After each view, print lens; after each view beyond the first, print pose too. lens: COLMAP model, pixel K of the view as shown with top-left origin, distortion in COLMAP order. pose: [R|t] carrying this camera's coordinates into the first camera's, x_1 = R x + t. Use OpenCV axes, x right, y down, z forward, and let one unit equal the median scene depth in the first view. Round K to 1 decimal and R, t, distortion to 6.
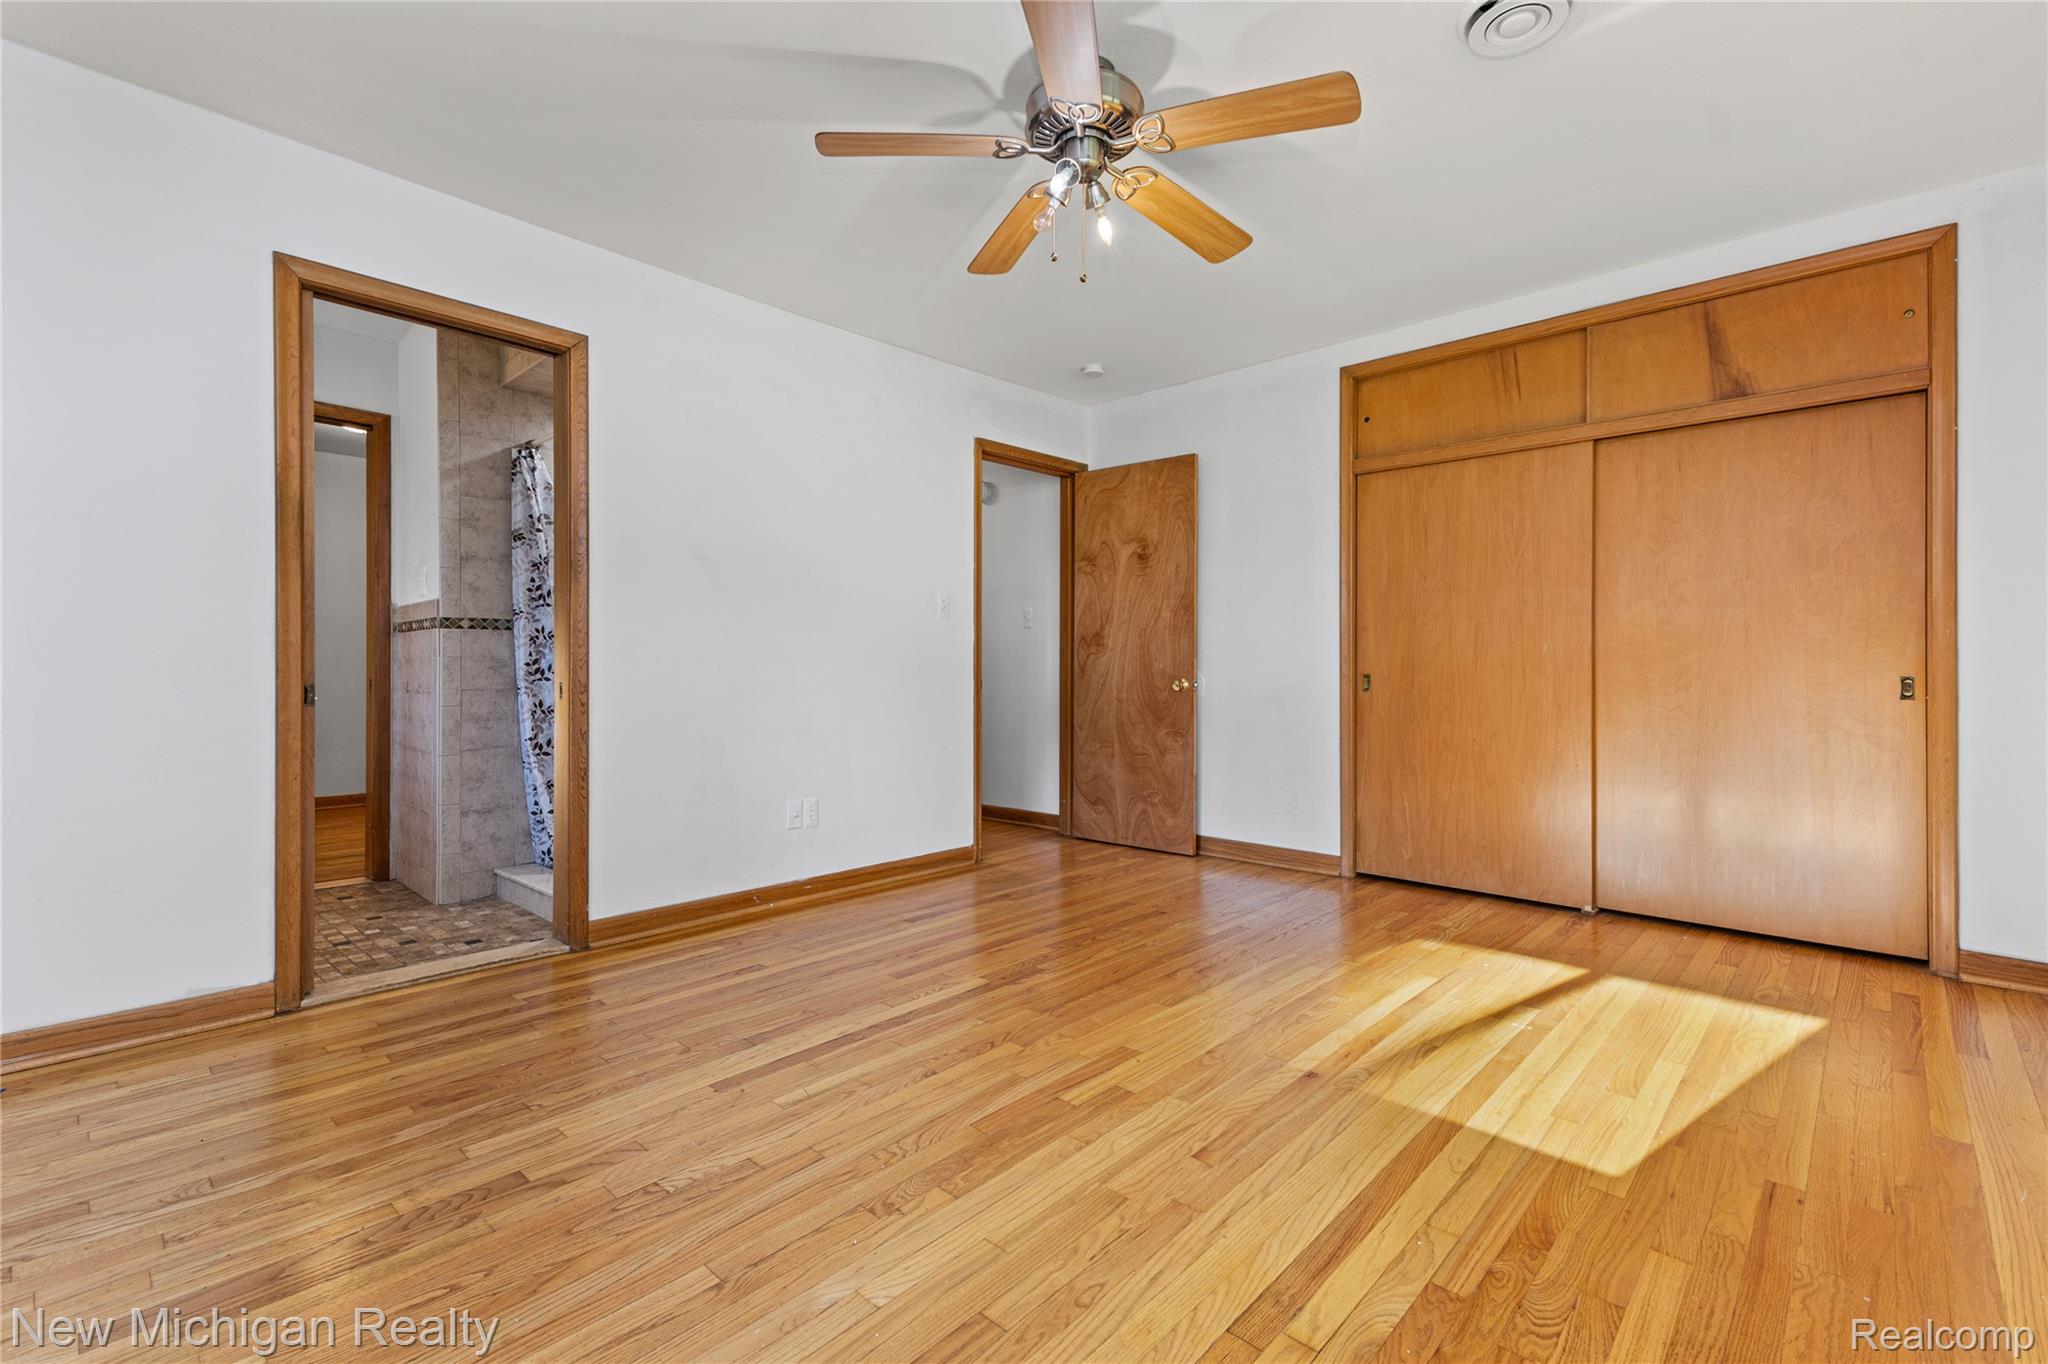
lens RADIAL K [[903.1, 0, 1016.8], [0, 903.1, 672.2], [0, 0, 1]] dist [0.015286, -0.000121]
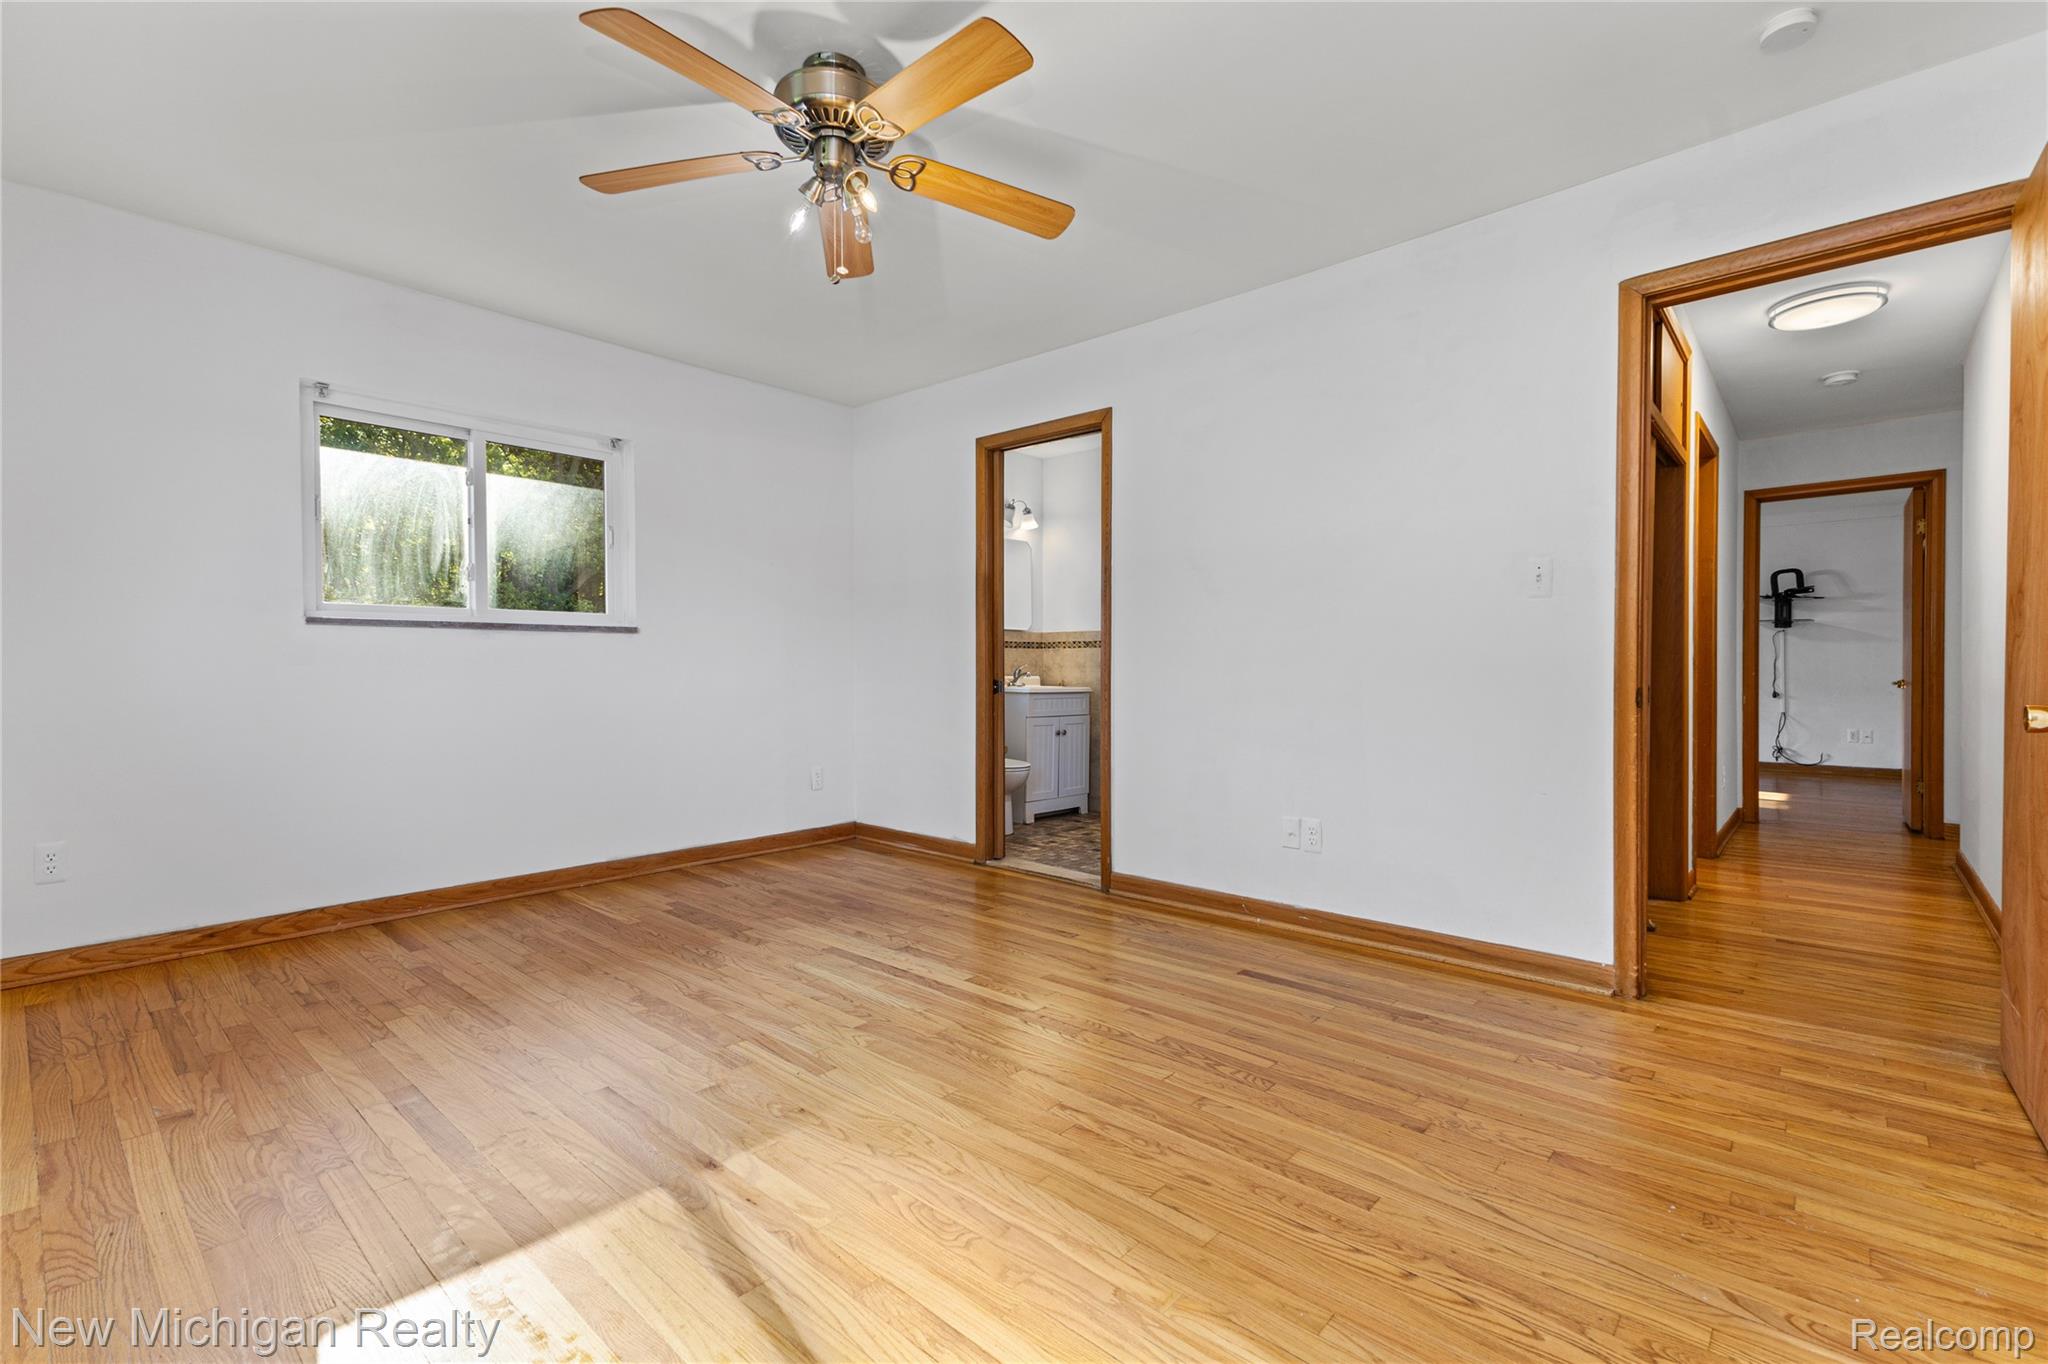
lens RADIAL K [[903.1, 0, 1016.5], [0, 903.1, 675.0], [0, 0, 1]] dist [0.015286, -0.000121]
pose [[0.021710, 0.005596, -0.999749, 0.840173], [-0.004119, 0.999976, 0.005508, -0.002208], [0.999756, 0.003998, 0.021733, 0.919587]]
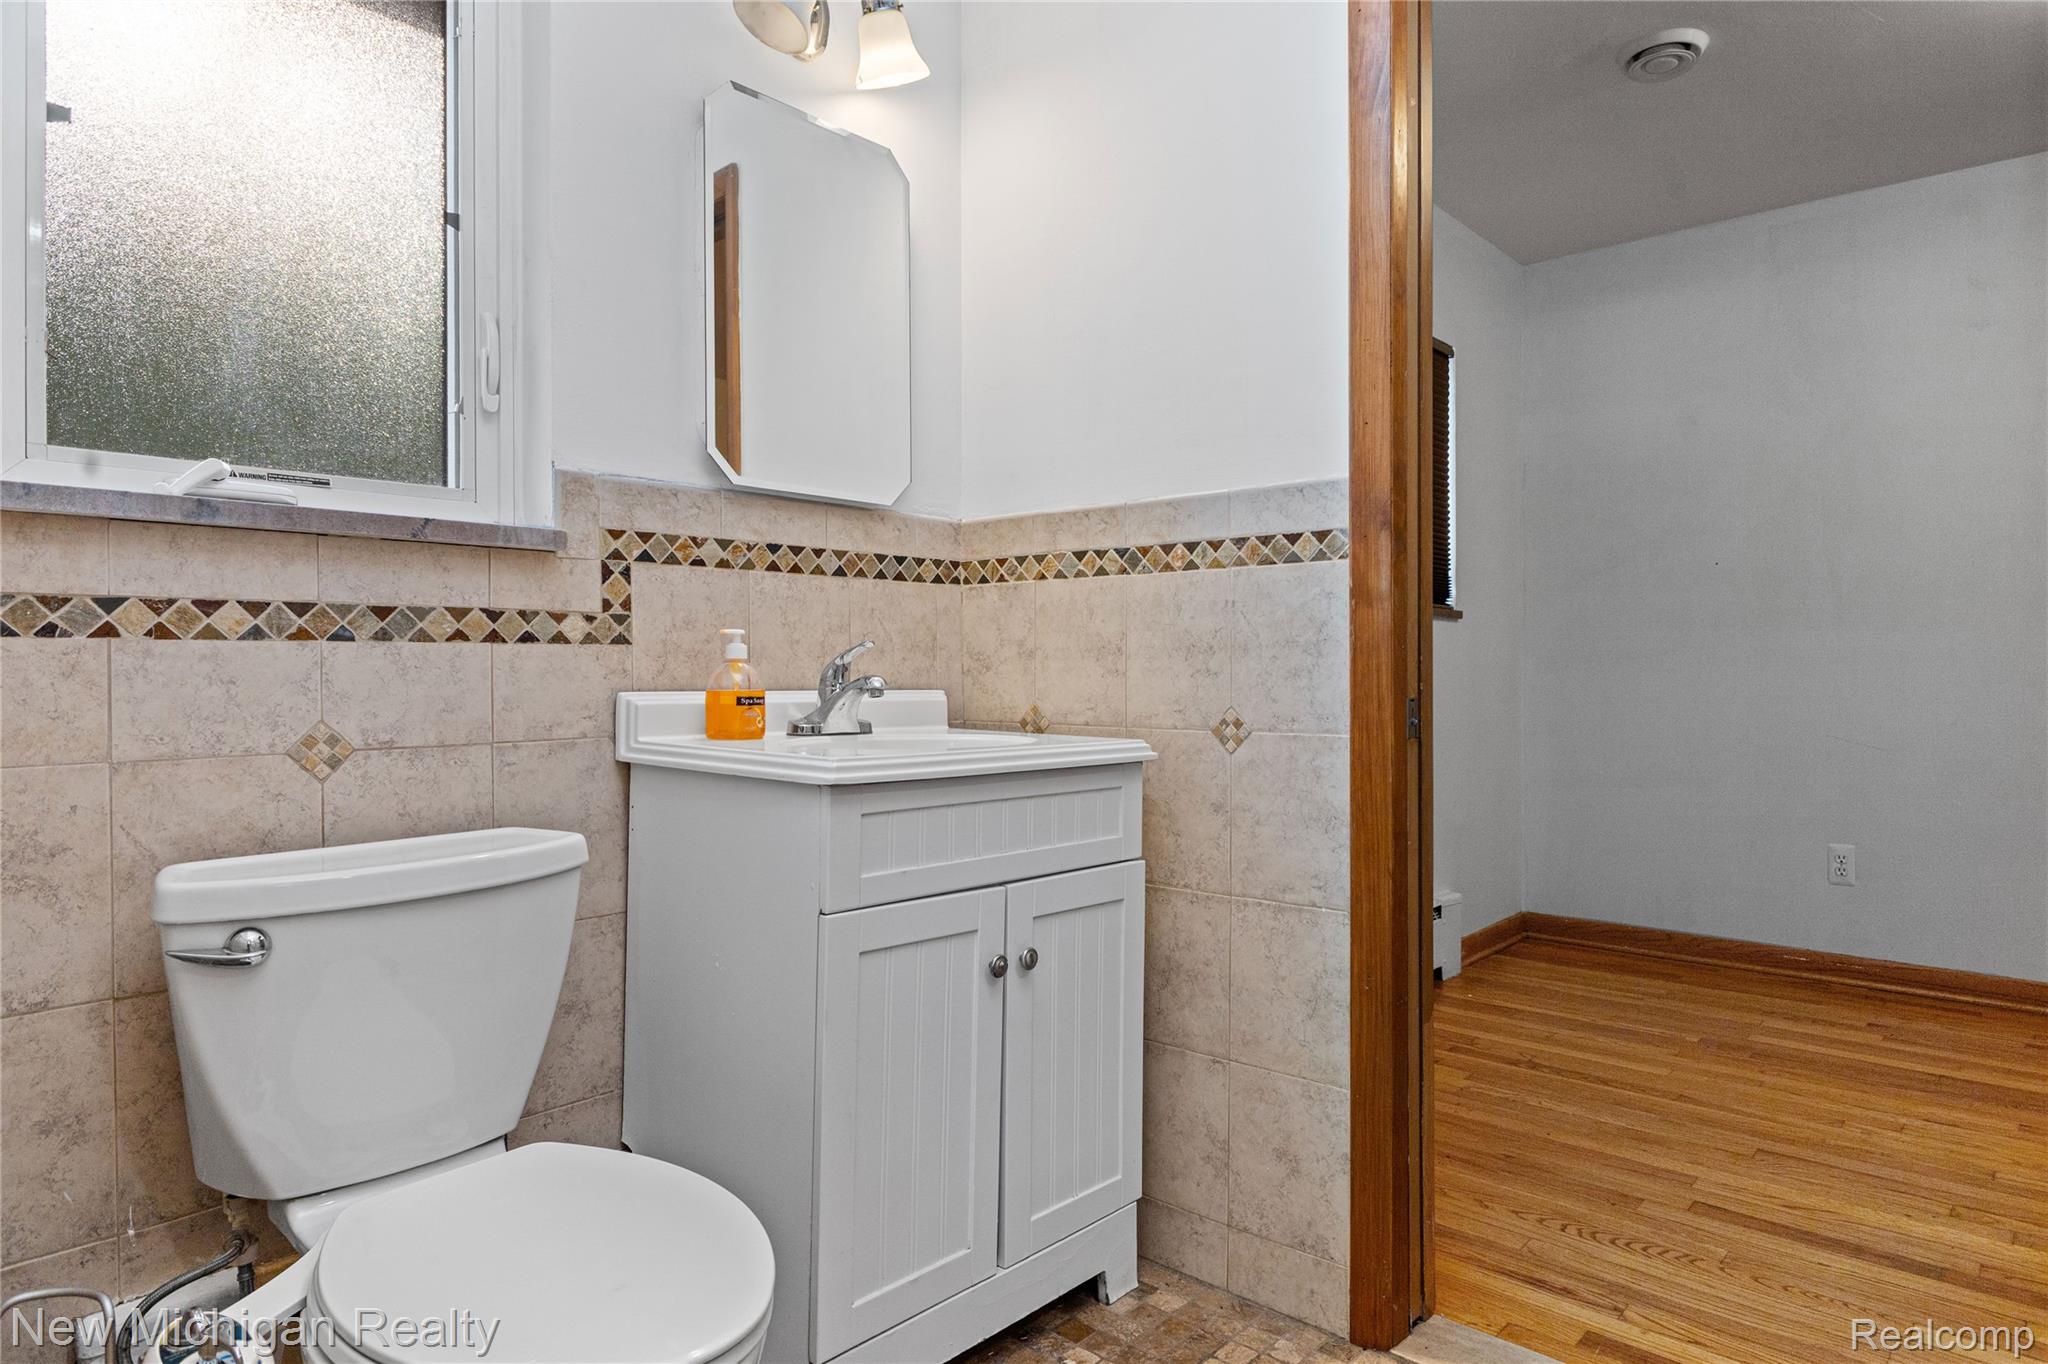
lens RADIAL K [[1230.4, 0, 1026.6], [0, 1230.4, 674.9], [0, 0, 1]] dist [0.002947, 0.000165]
pose [[0.017293, 0.007923, -0.999819, -0.139944], [-0.001986, 0.999967, 0.007889, -0.003885], [0.999848, 0.001849, 0.017308, 1.015613]]
